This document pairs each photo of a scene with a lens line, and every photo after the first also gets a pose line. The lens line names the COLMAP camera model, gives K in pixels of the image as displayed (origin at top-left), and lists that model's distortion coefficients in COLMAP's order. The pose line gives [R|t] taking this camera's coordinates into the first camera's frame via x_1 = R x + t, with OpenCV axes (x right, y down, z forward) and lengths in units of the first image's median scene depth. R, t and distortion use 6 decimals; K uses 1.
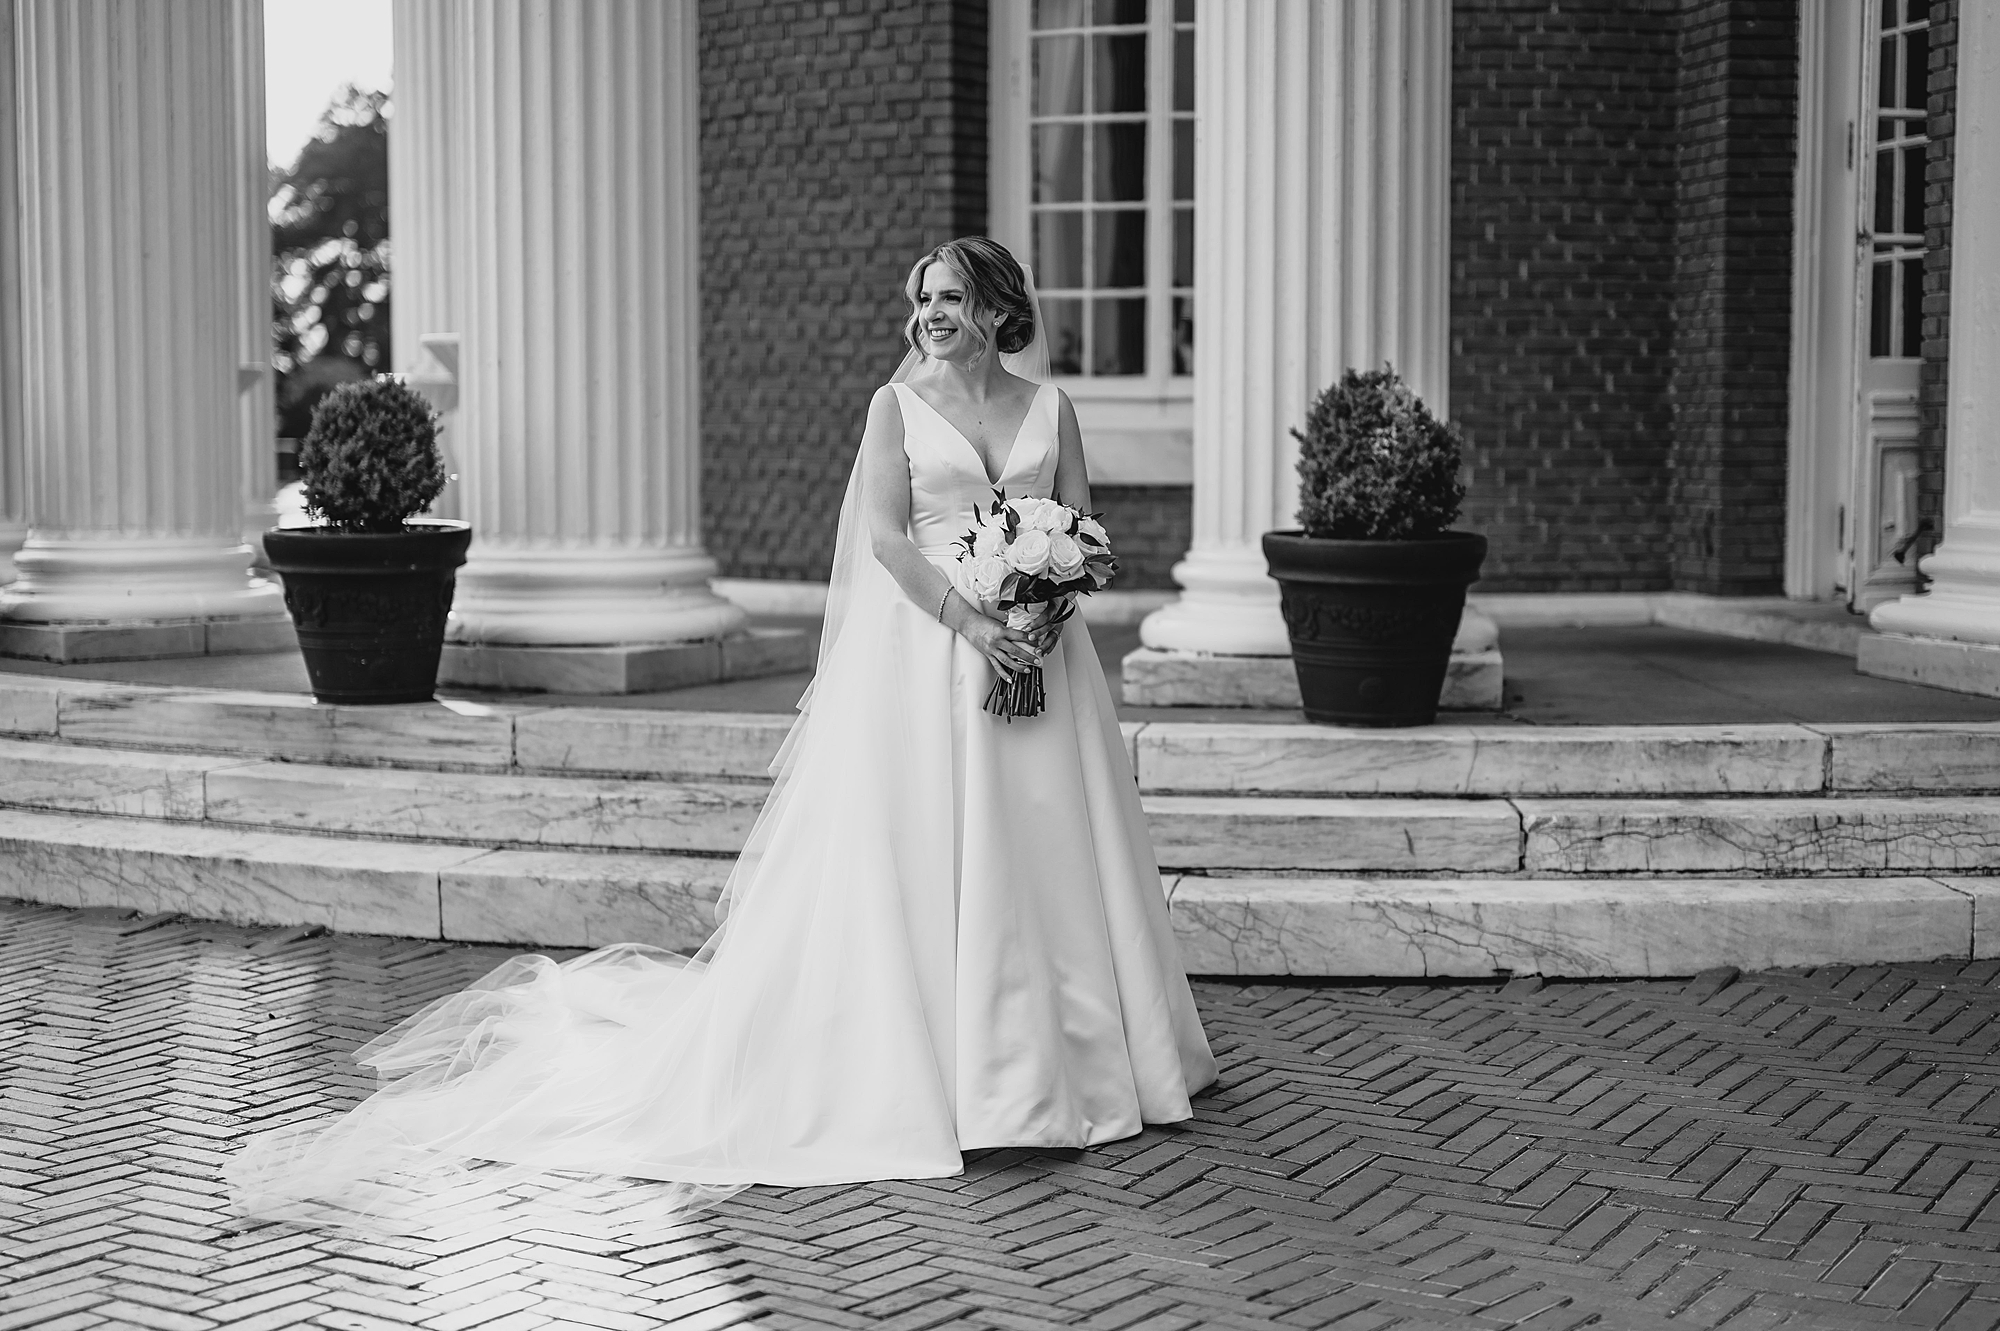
lens RADIAL K [[3114.0, 0, 965.7], [0, 3114.0, 657.8], [0, 0, 1]] dist [-0.031727, 0.097332]
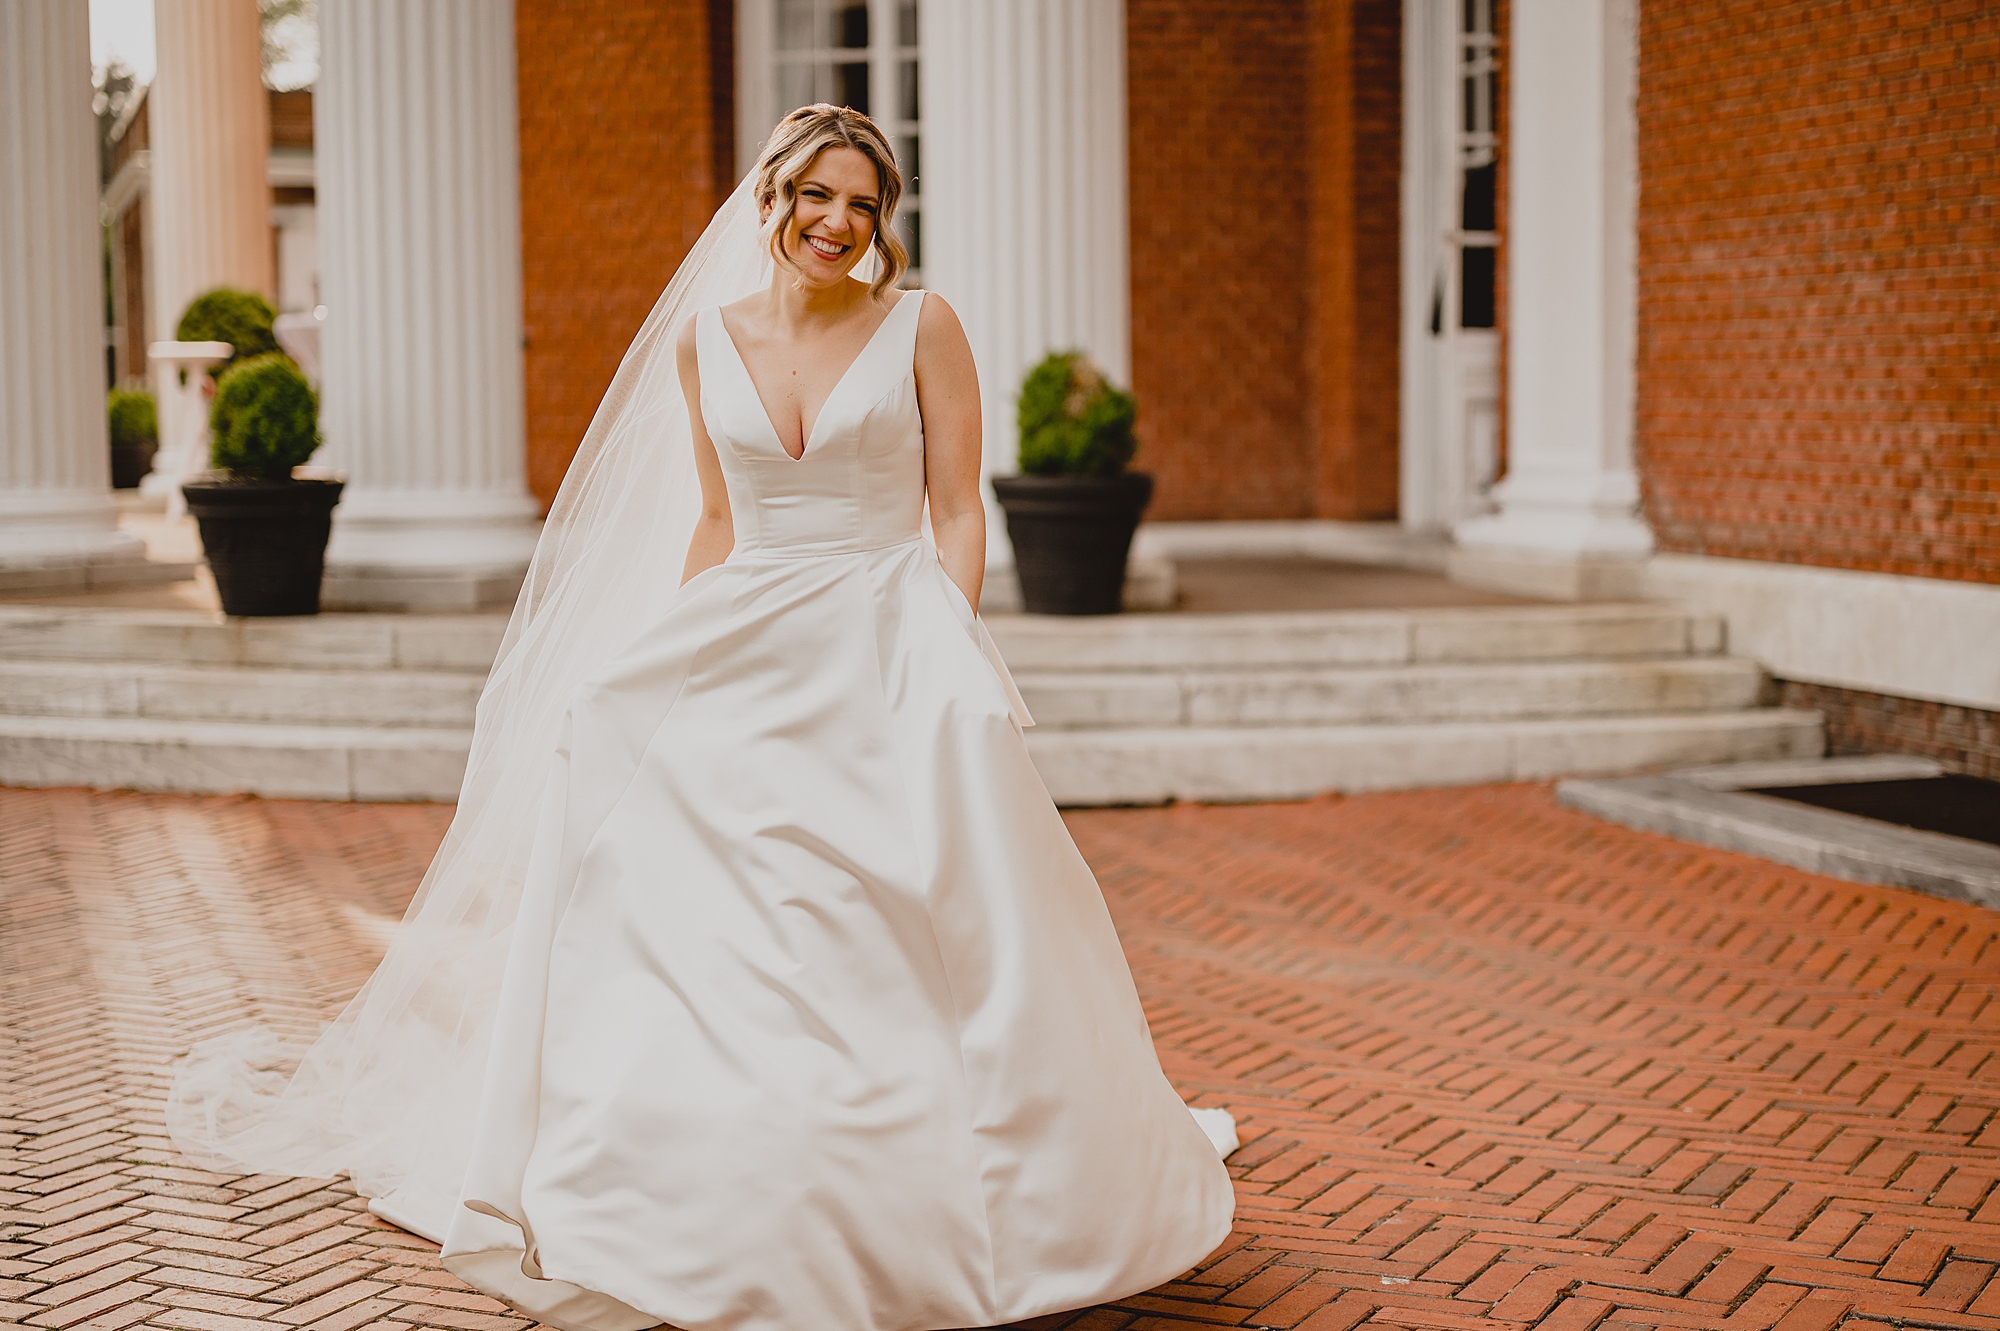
lens RADIAL K [[3305.5, 0, 1000.0], [0, 3305.5, 665.5], [0, 0, 1]] dist [-0.037426, 0.089241]
pose [[0.993735, -0.015960, 0.110614, -0.049193], [0.014881, 0.999833, 0.010579, 0.024011], [-0.110765, -0.008866, 0.993807, -0.348950]]
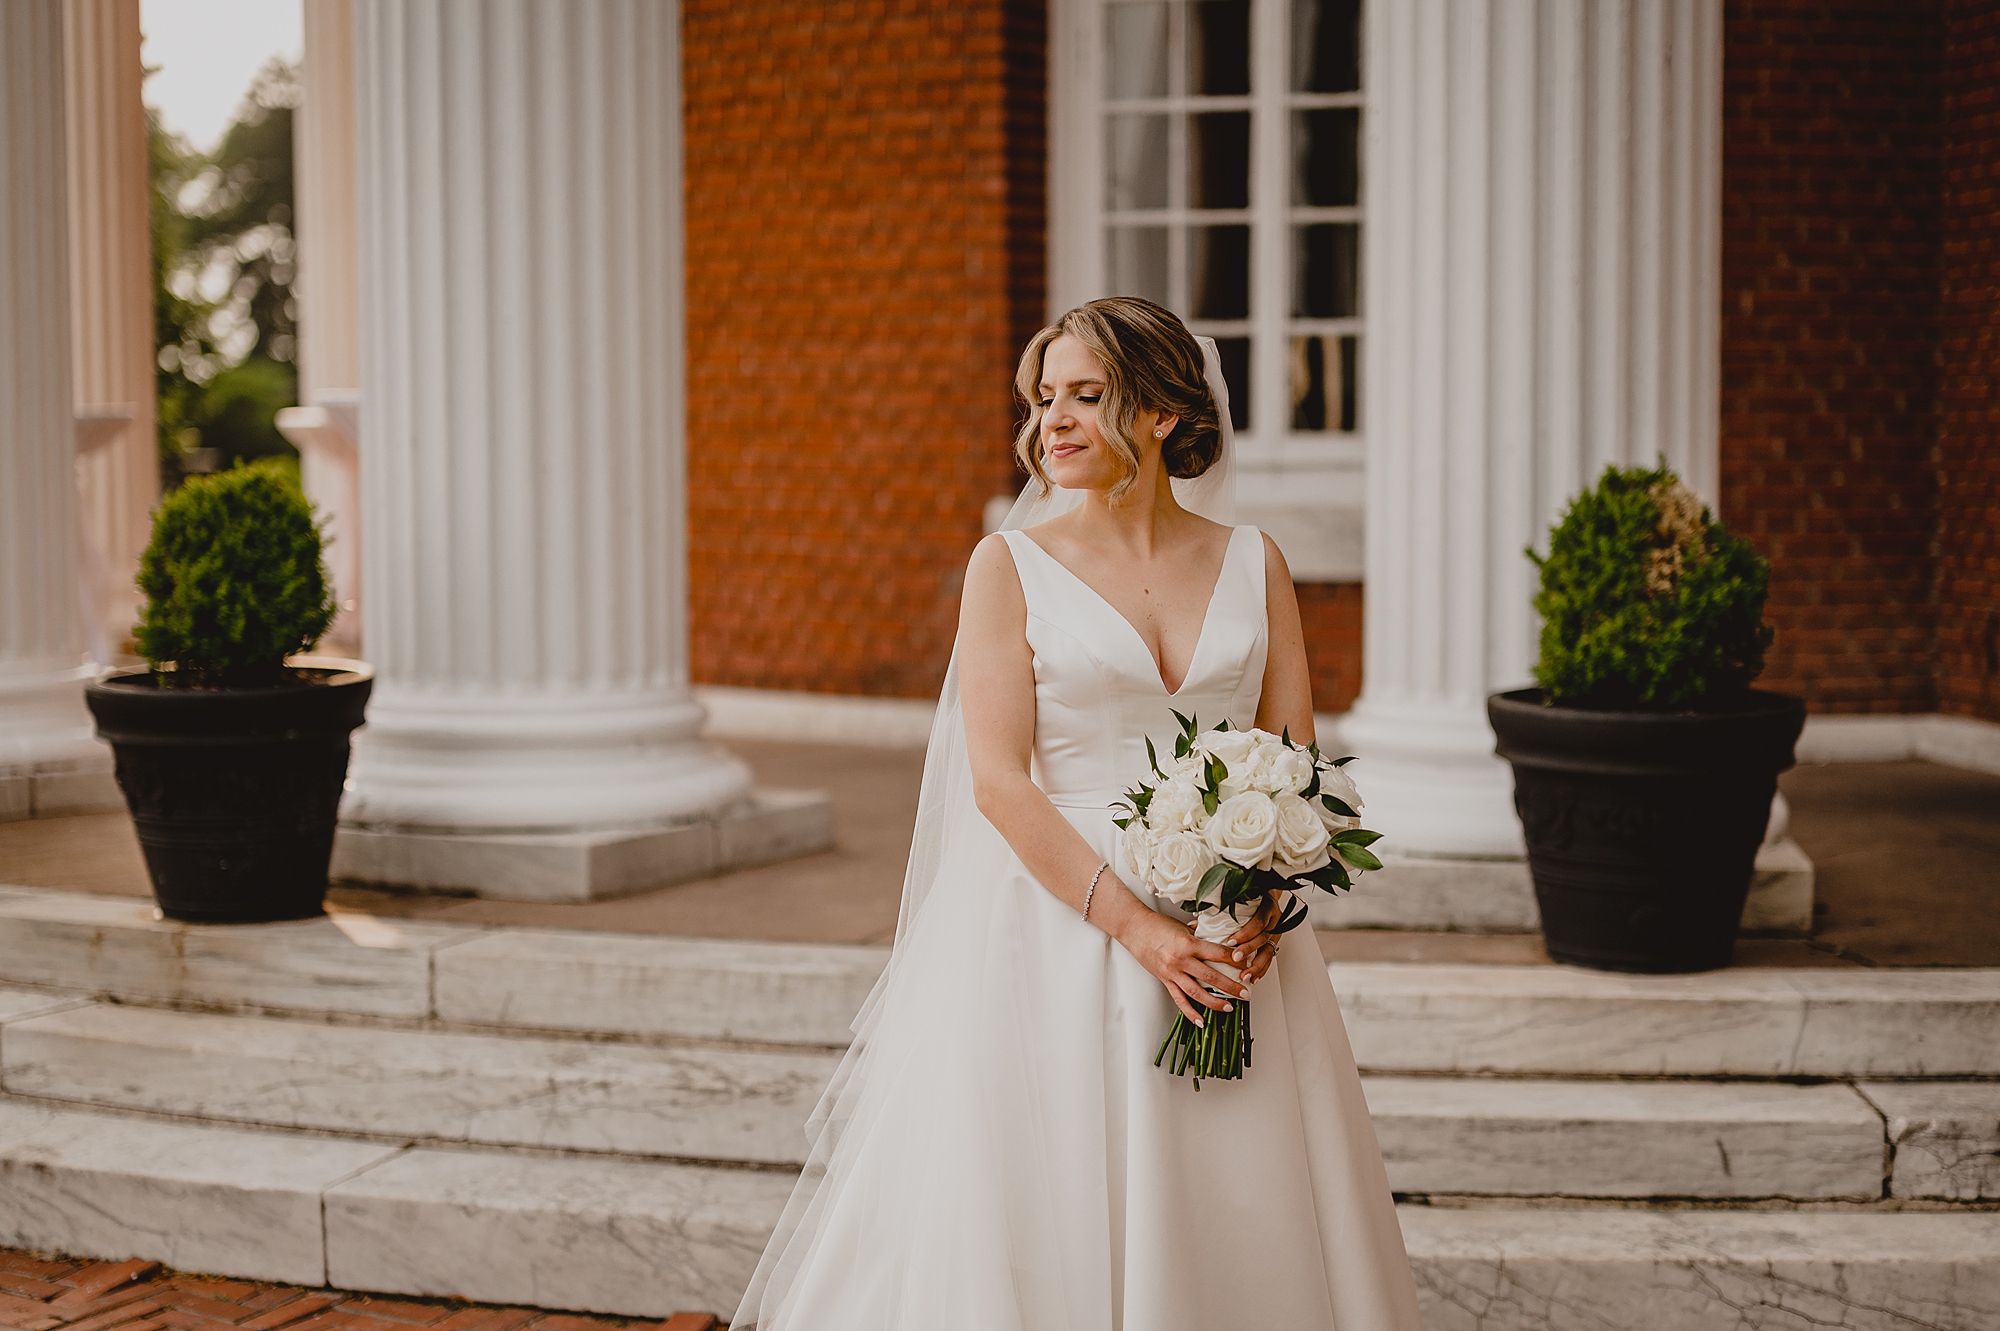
lens RADIAL K [[3305.5, 0, 1000.0], [0, 3305.5, 665.5], [0, 0, 1]] dist [-0.037426, 0.089241]
pose [[0.999849, -0.003994, 0.016899, -0.026929], [0.004007, 0.999992, -0.000712, -0.044556], [-0.016896, 0.000779, 0.999857, 0.237092]]
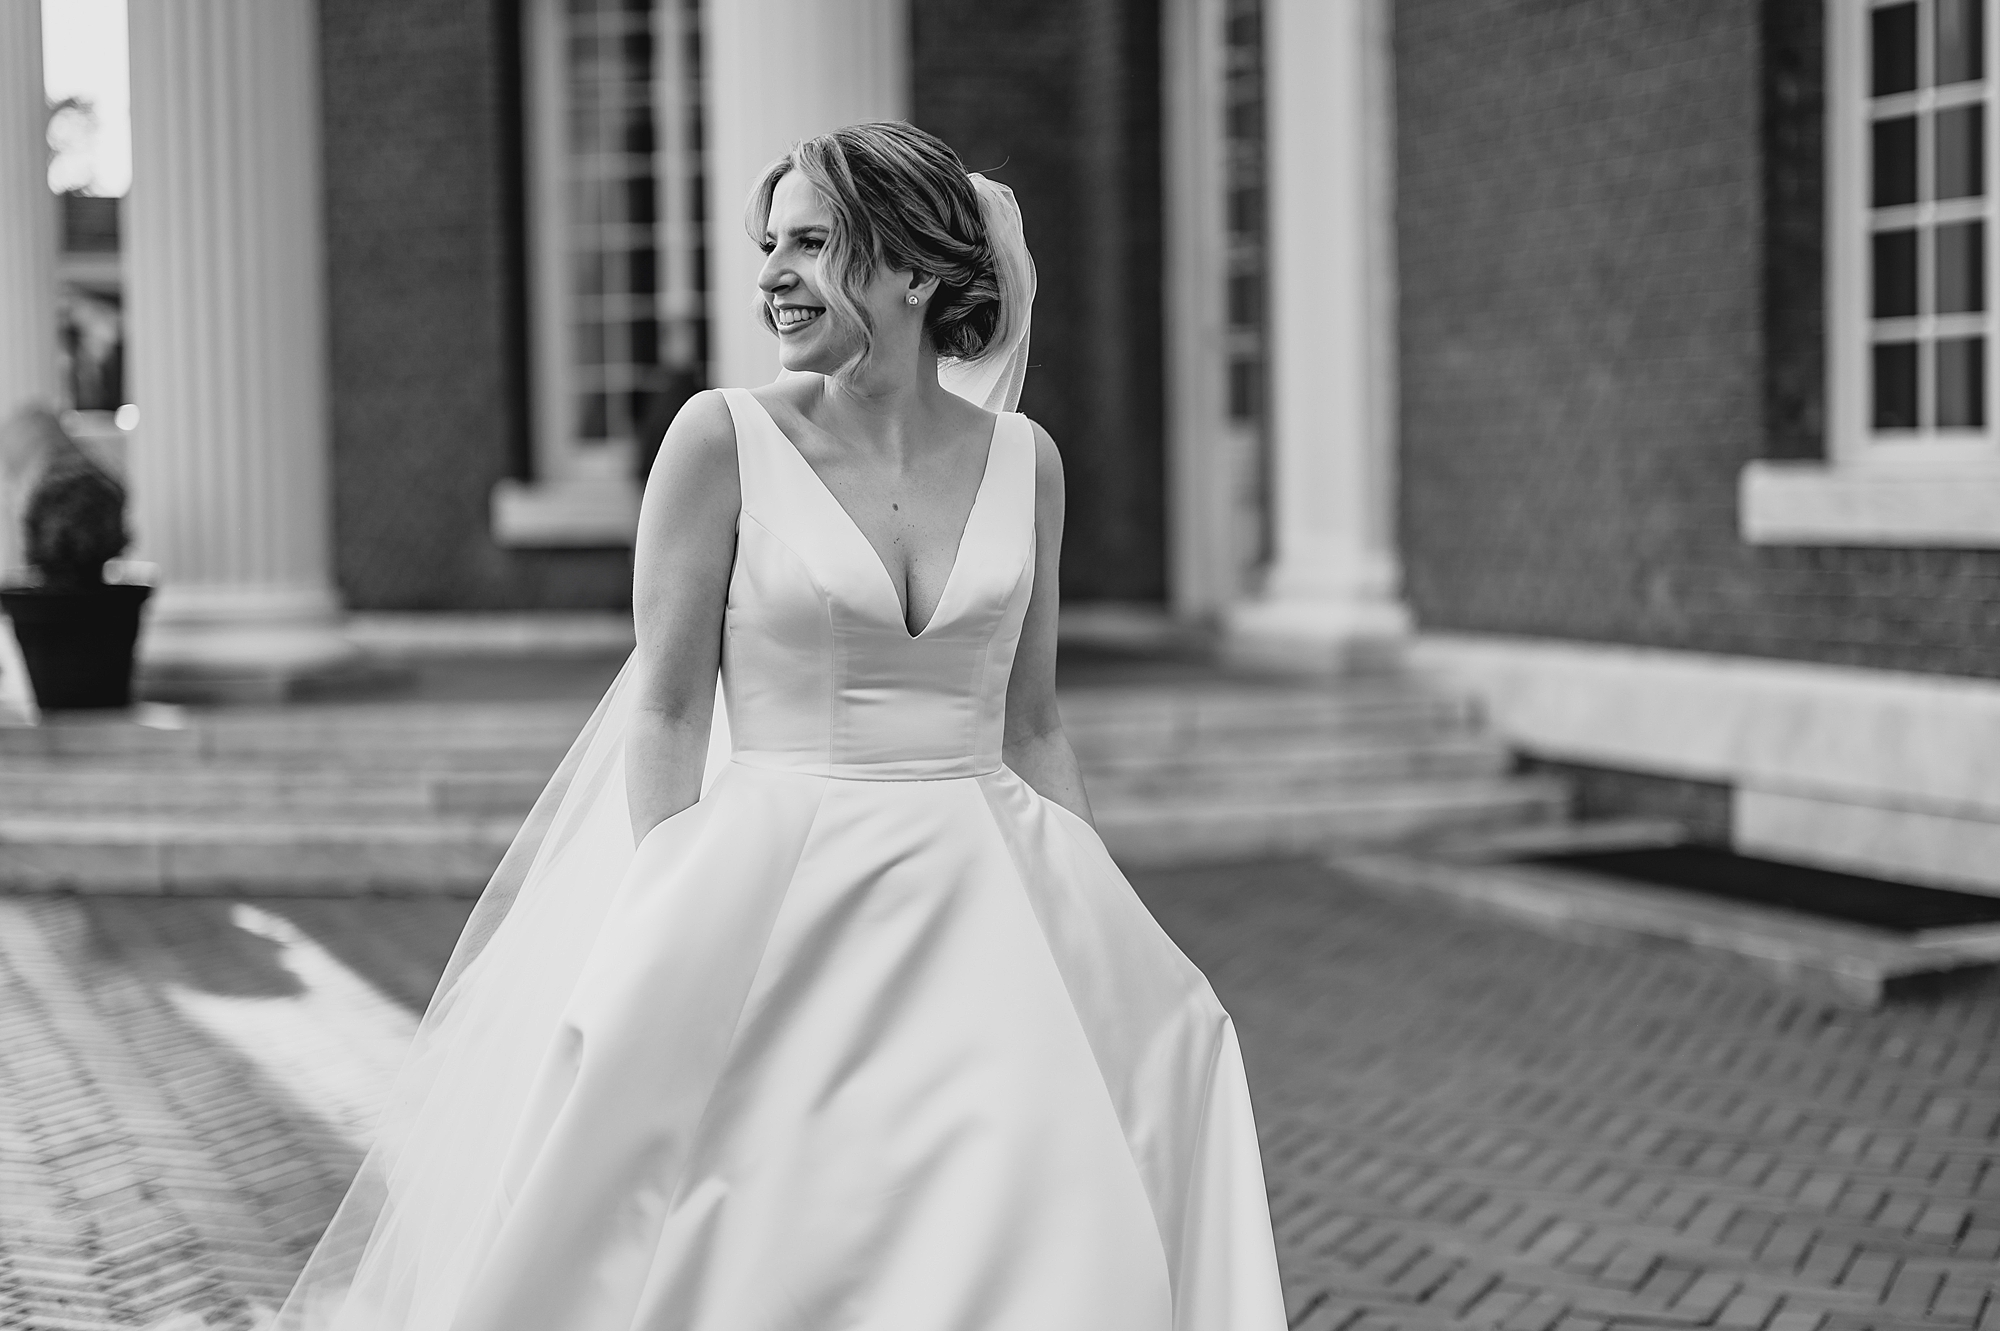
lens RADIAL K [[3305.5, 0, 1000.0], [0, 3305.5, 665.5], [0, 0, 1]] dist [-0.037426, 0.089241]
pose [[0.984237, -0.025851, 0.174953, -0.058677], [0.028933, 0.999468, -0.015087, 0.025765], [-0.174470, 0.019911, 0.984461, -0.412063]]
